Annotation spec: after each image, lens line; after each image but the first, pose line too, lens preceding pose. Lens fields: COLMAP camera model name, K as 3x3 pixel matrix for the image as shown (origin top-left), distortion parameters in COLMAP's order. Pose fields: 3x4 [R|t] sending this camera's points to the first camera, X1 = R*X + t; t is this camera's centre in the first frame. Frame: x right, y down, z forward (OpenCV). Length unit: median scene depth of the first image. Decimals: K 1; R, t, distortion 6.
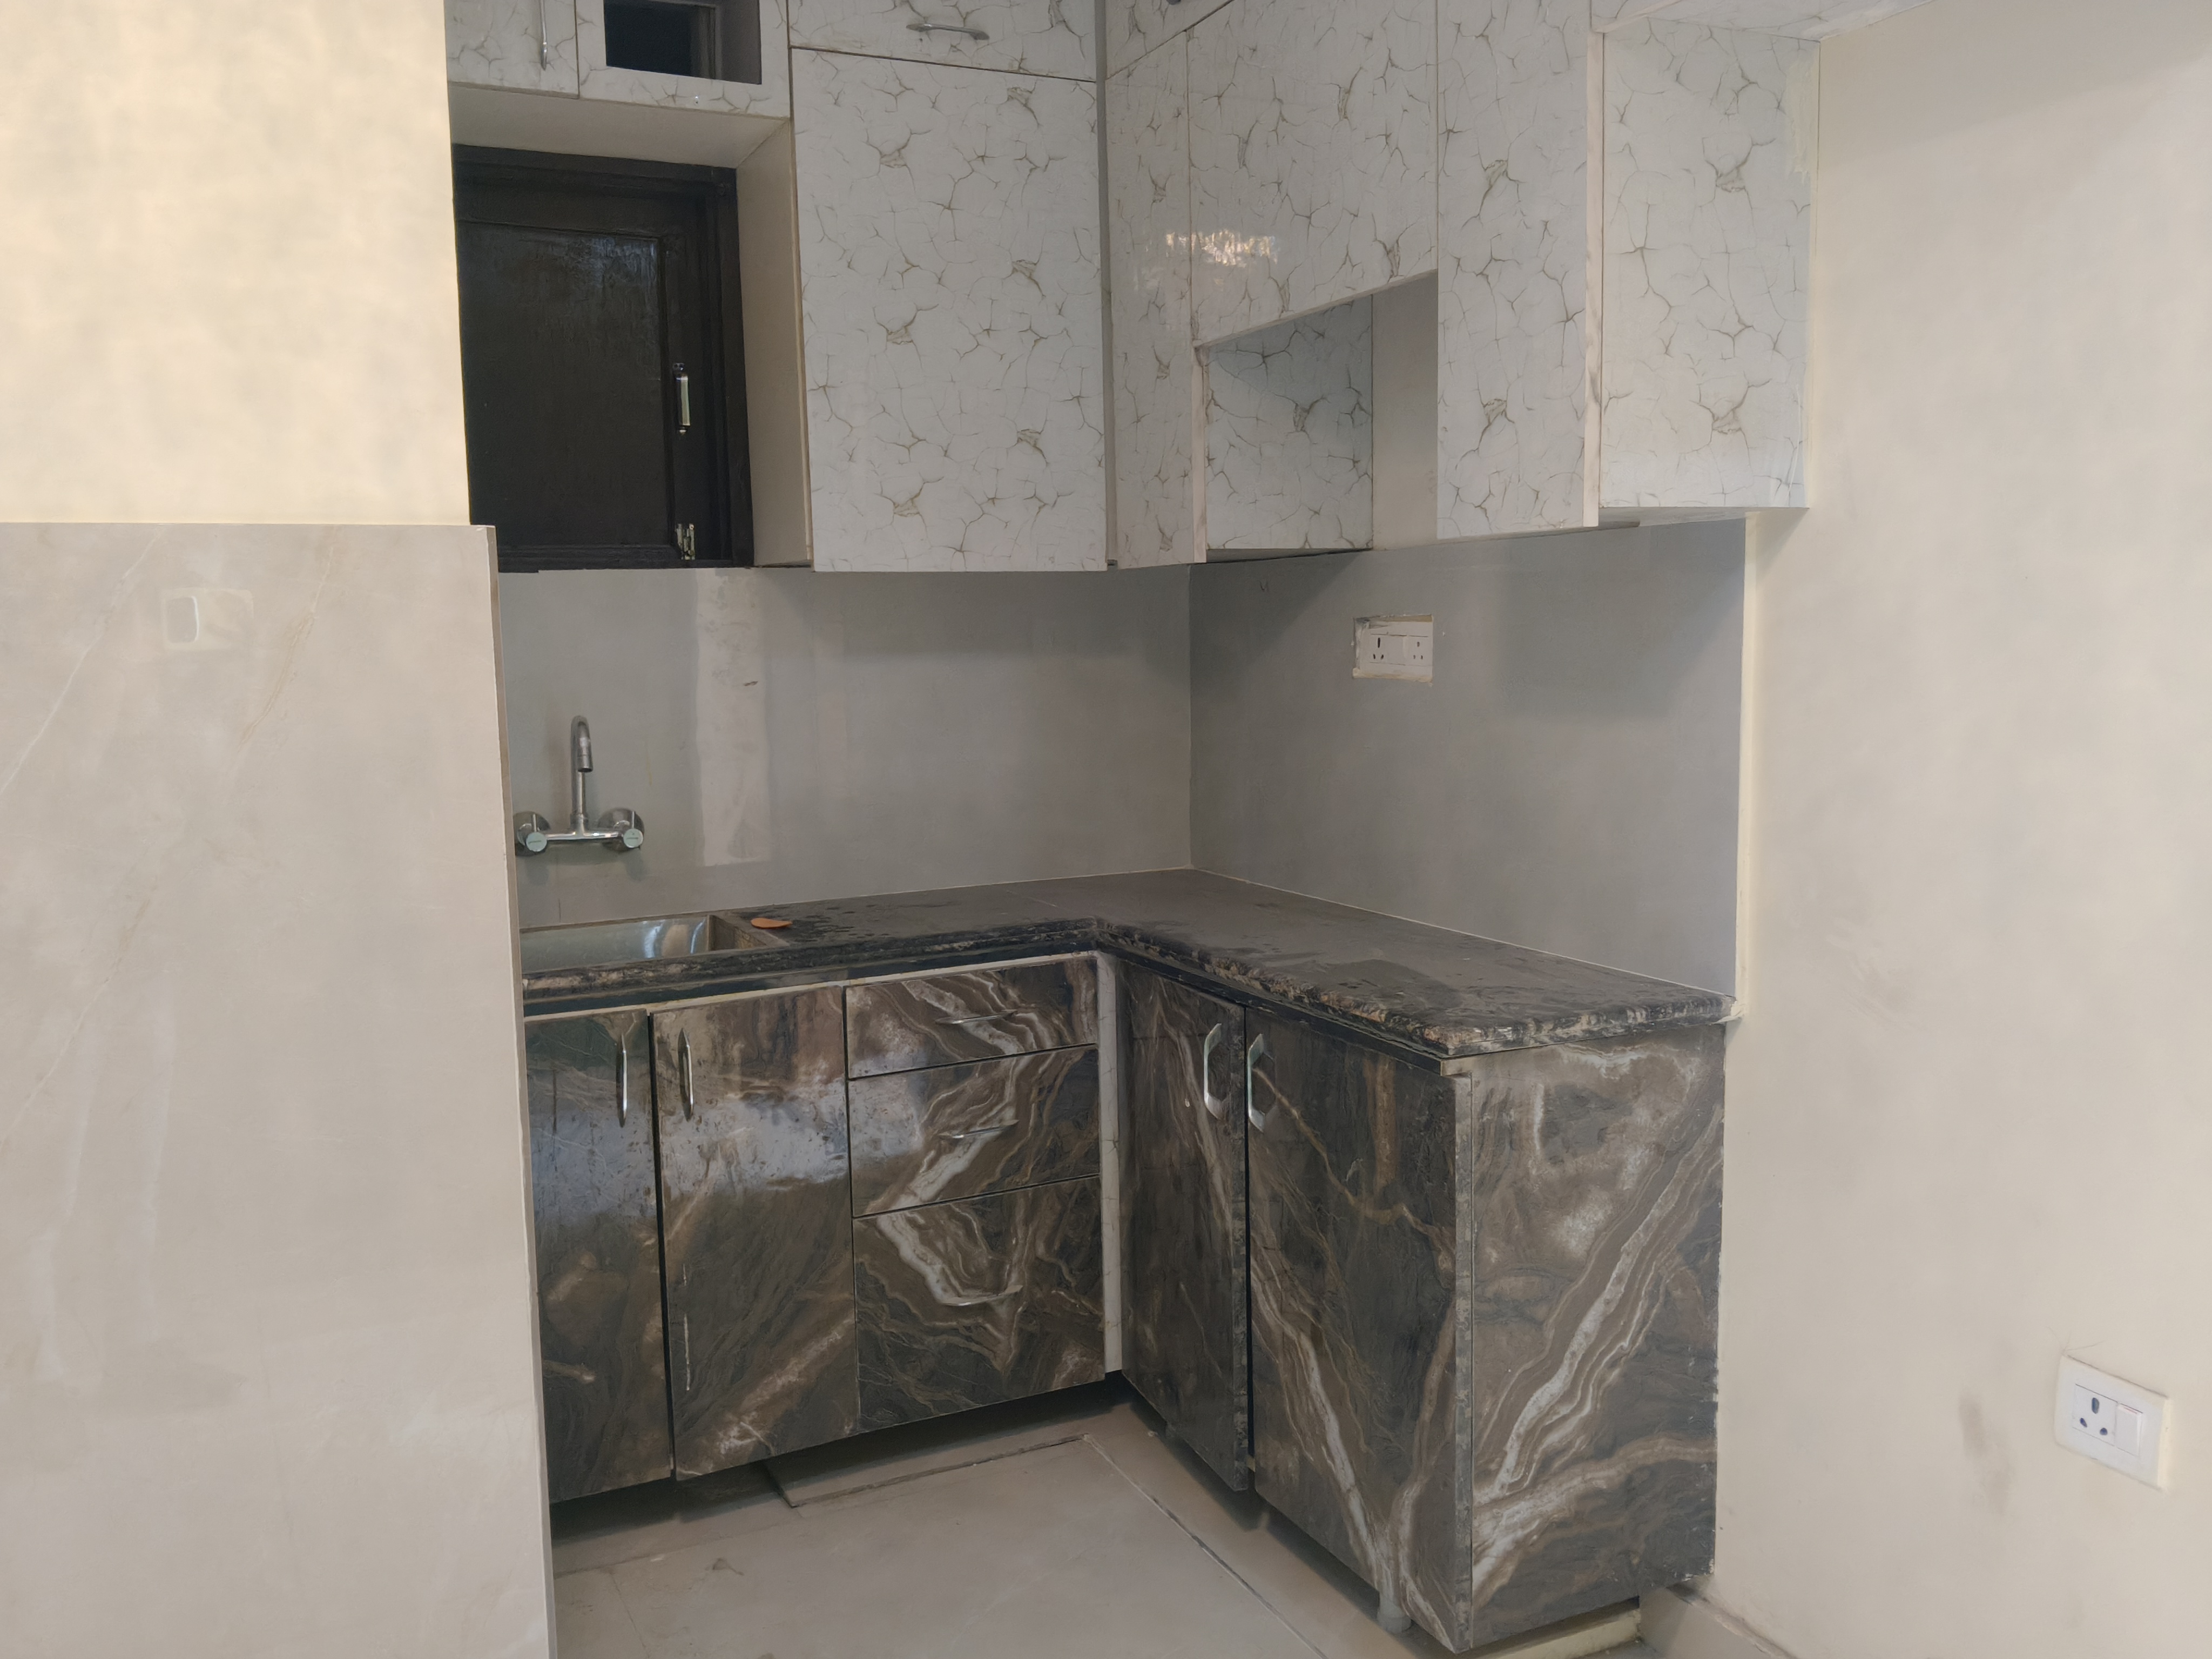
lens RADIAL K [[1784.4, 0, 1106.0], [0, 1784.4, 829.5], [0, 0, 1]] dist [0.062571, -0.170722]
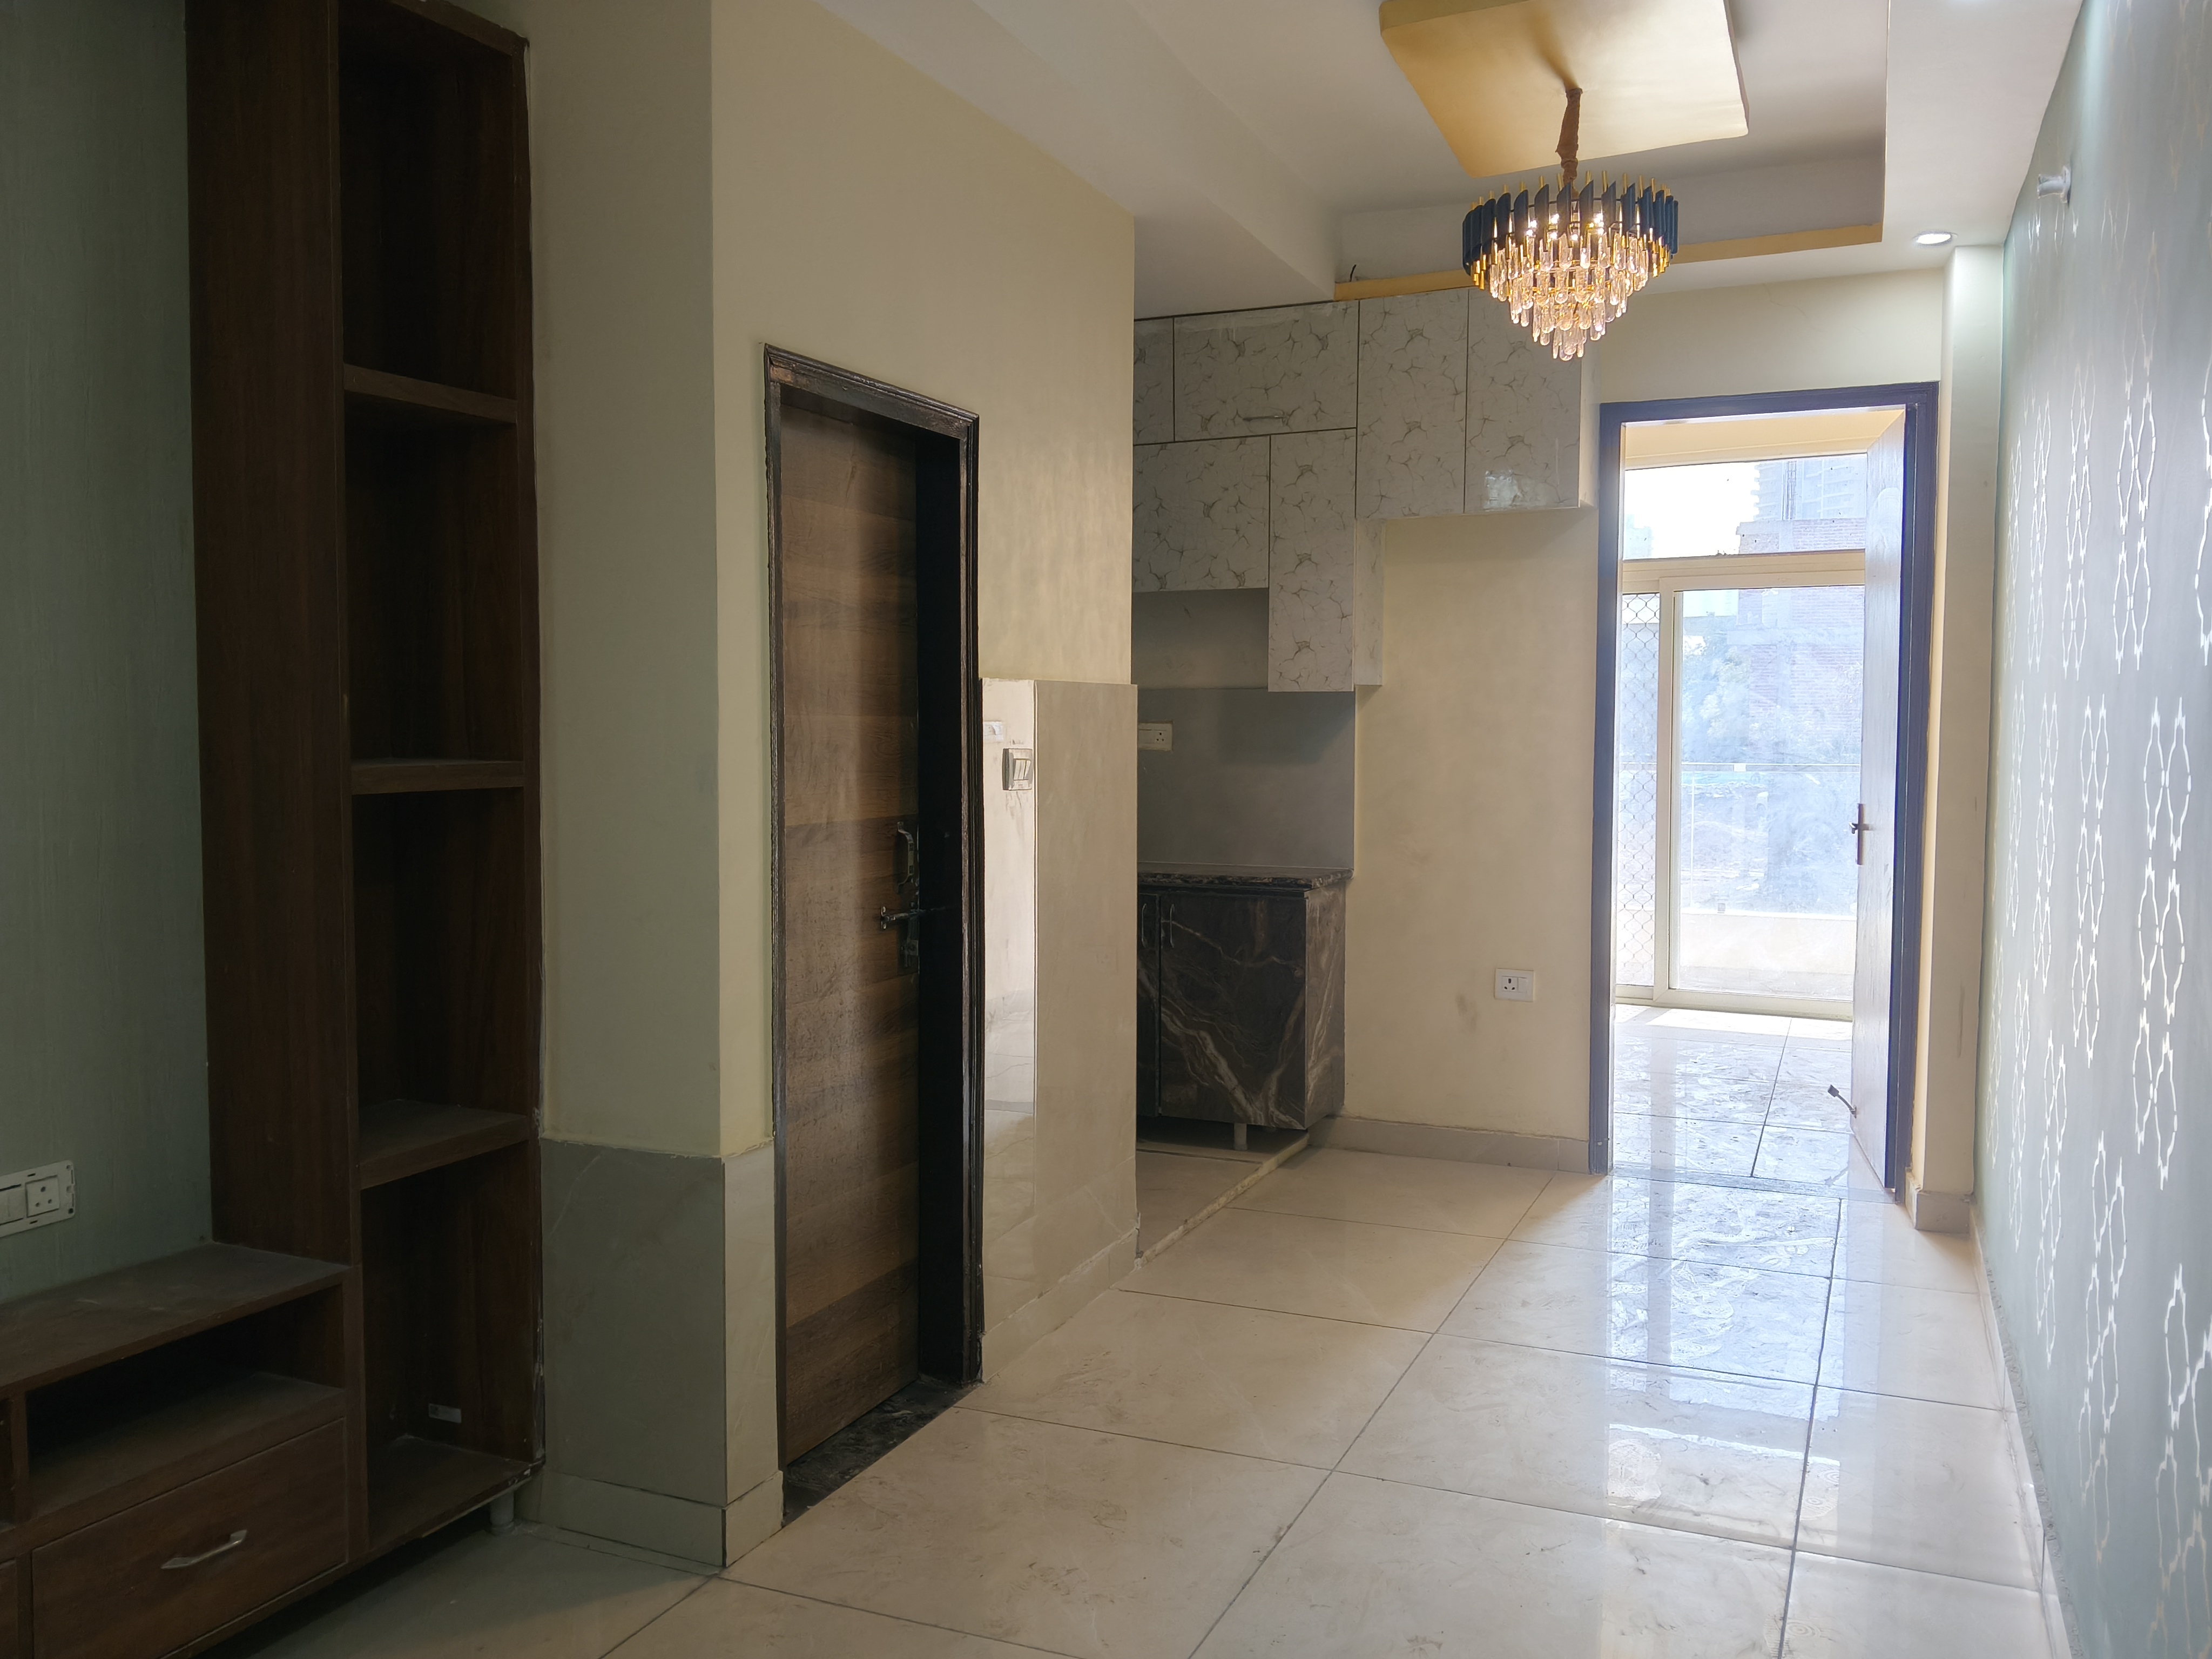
lens RADIAL K [[1750.5, 0, 1106.0], [0, 1750.5, 829.5], [0, 0, 1]] dist [-0.002622, -0.022288]
pose [[0.769759, -0.022747, 0.637929, -1.560542], [0.056624, 0.997858, -0.032745, 0.099279], [-0.635818, 0.061328, 0.769399, -0.738872]]
